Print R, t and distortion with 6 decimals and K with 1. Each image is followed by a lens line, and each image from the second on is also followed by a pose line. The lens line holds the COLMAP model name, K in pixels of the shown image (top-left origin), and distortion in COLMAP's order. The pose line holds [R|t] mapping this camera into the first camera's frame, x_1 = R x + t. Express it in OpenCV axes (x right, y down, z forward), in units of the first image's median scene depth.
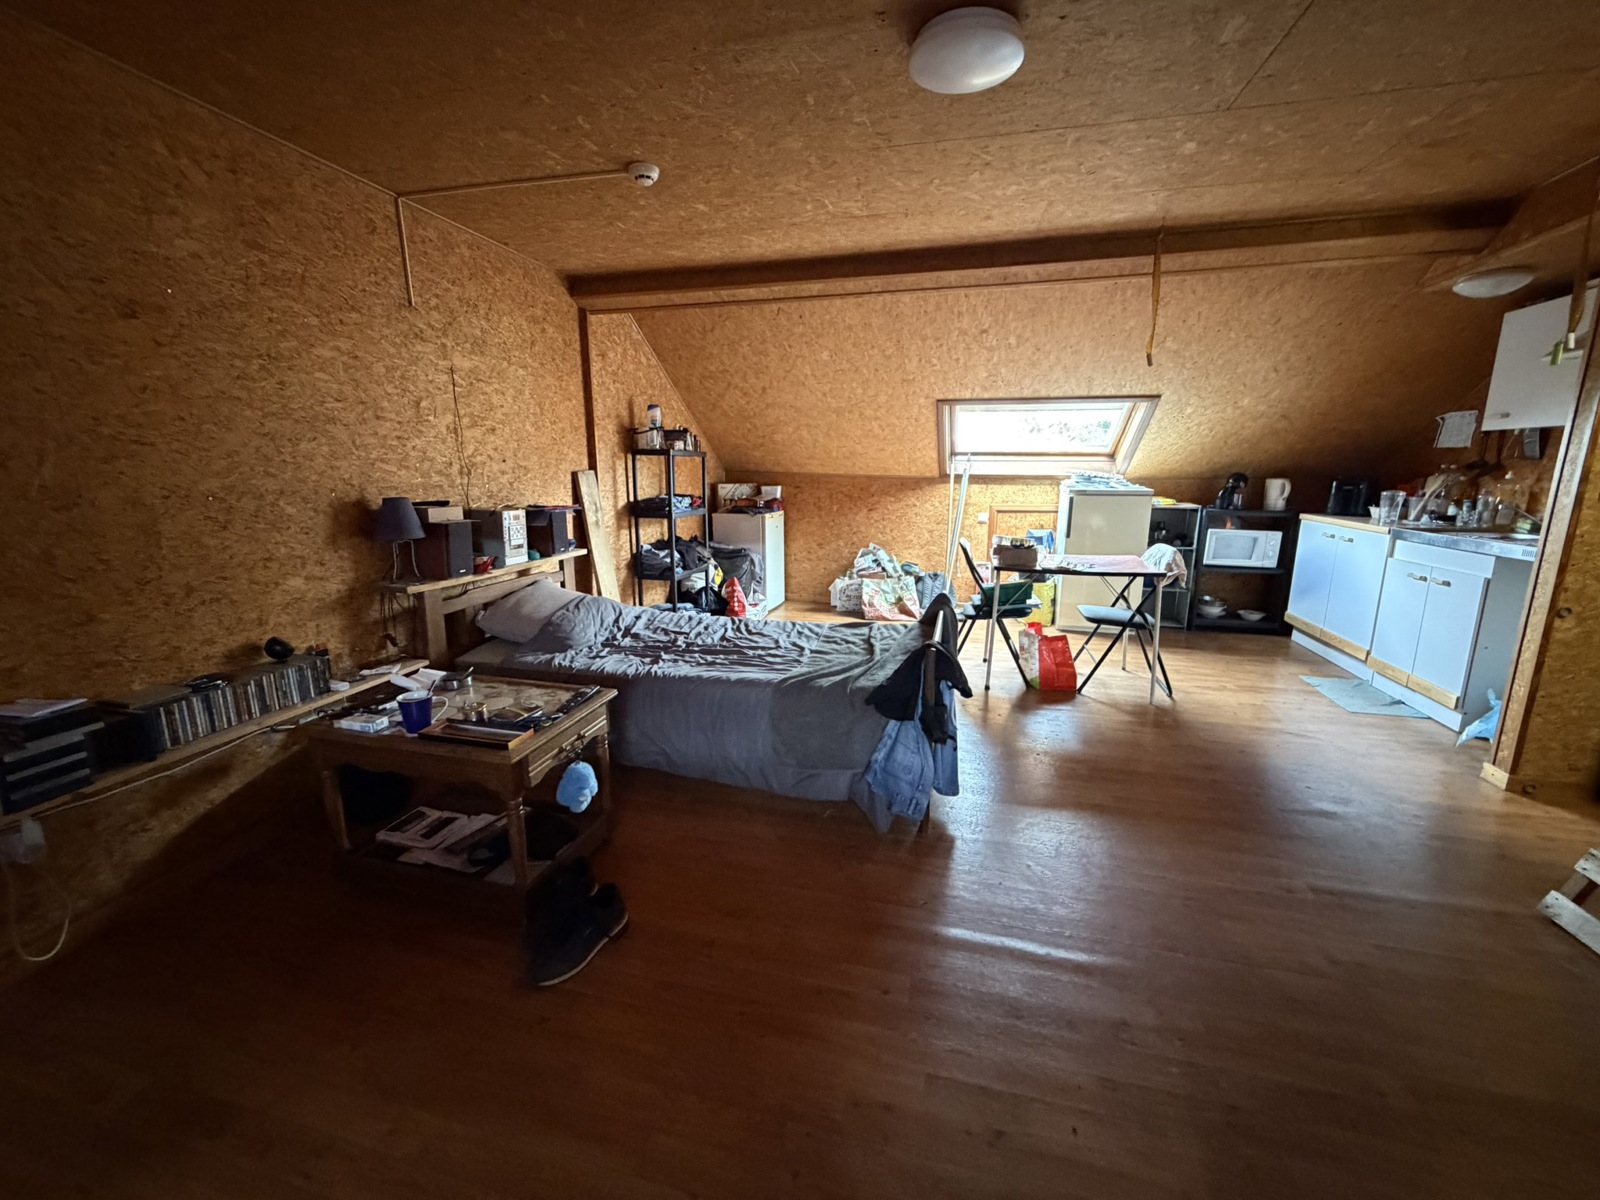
lens RADIAL K [[637.9, 0, 794.7], [0, 637.9, 599.3], [0, 0, 1]] dist [-0.001743, 0.000637]
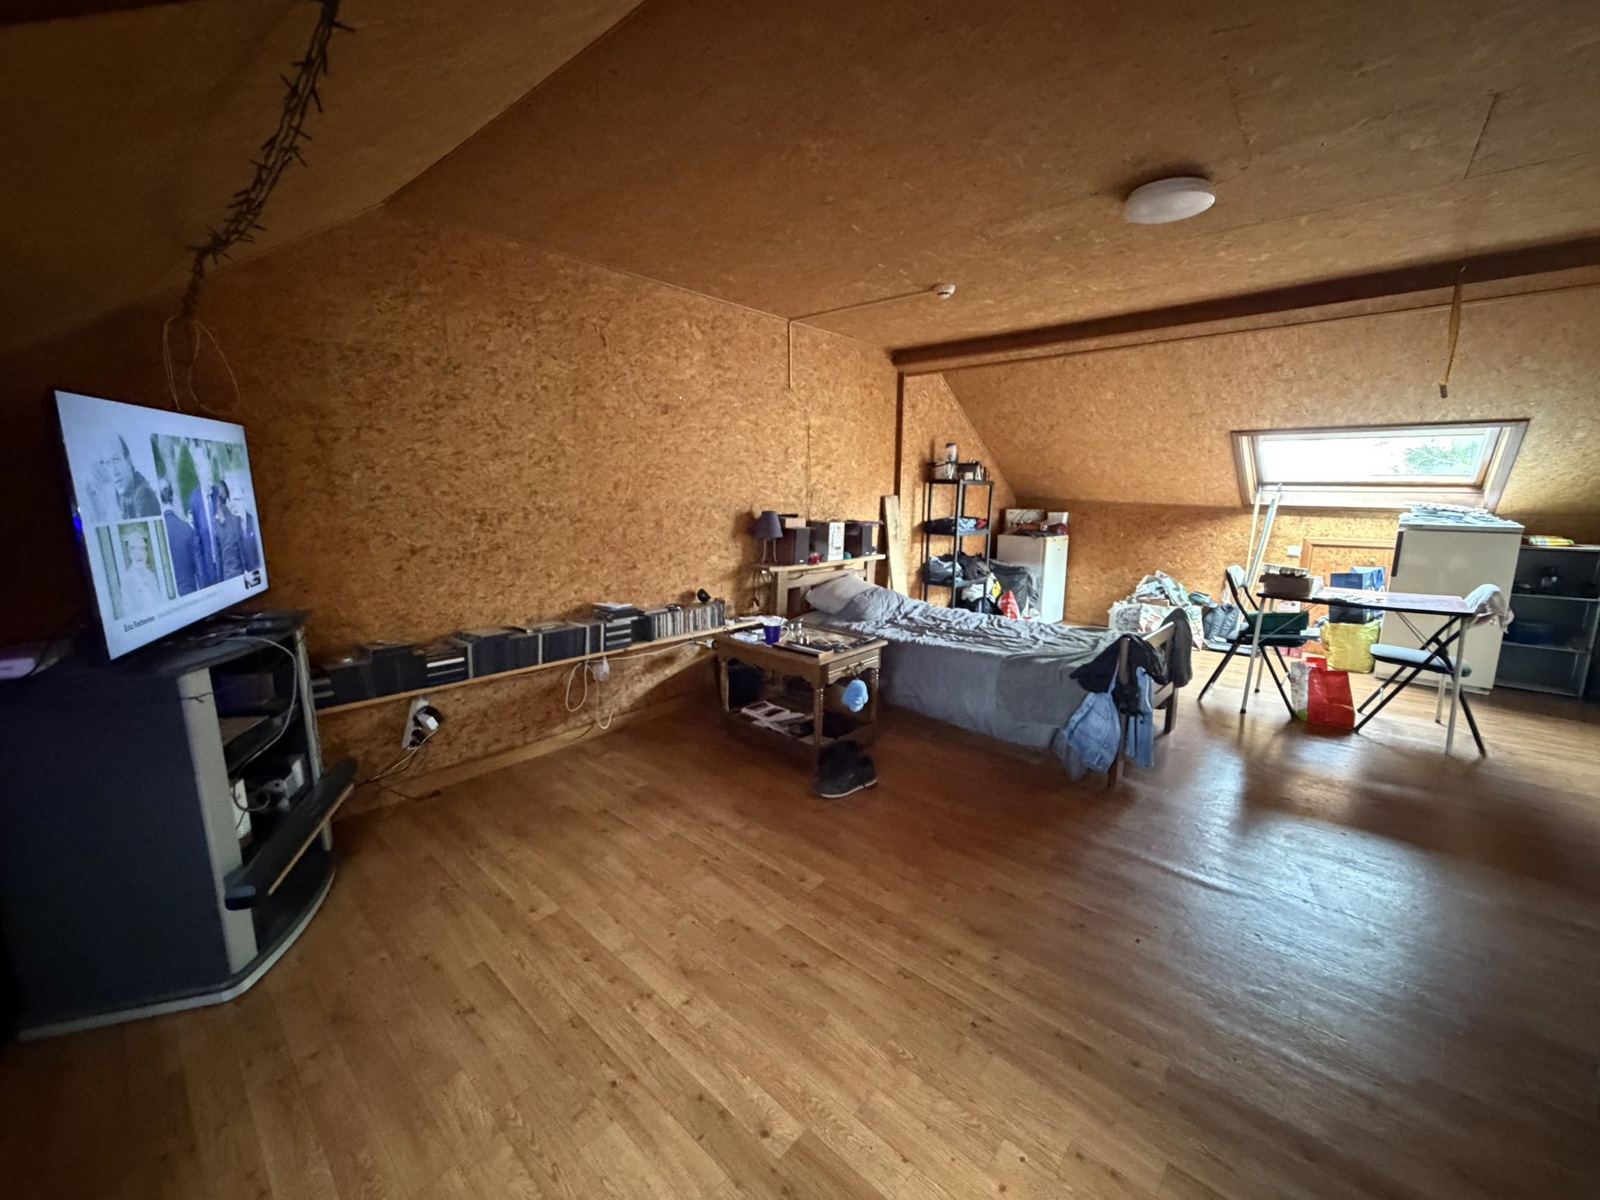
lens RADIAL K [[637.9, 0, 796.4], [0, 637.9, 604.3], [0, 0, 1]] dist [-0.001743, 0.000637]
pose [[0.887363, 0.089897, -0.452224, 0.140749], [-0.104490, 0.994499, -0.007337, 0.062250], [0.449076, 0.053764, 0.891874, -0.304487]]
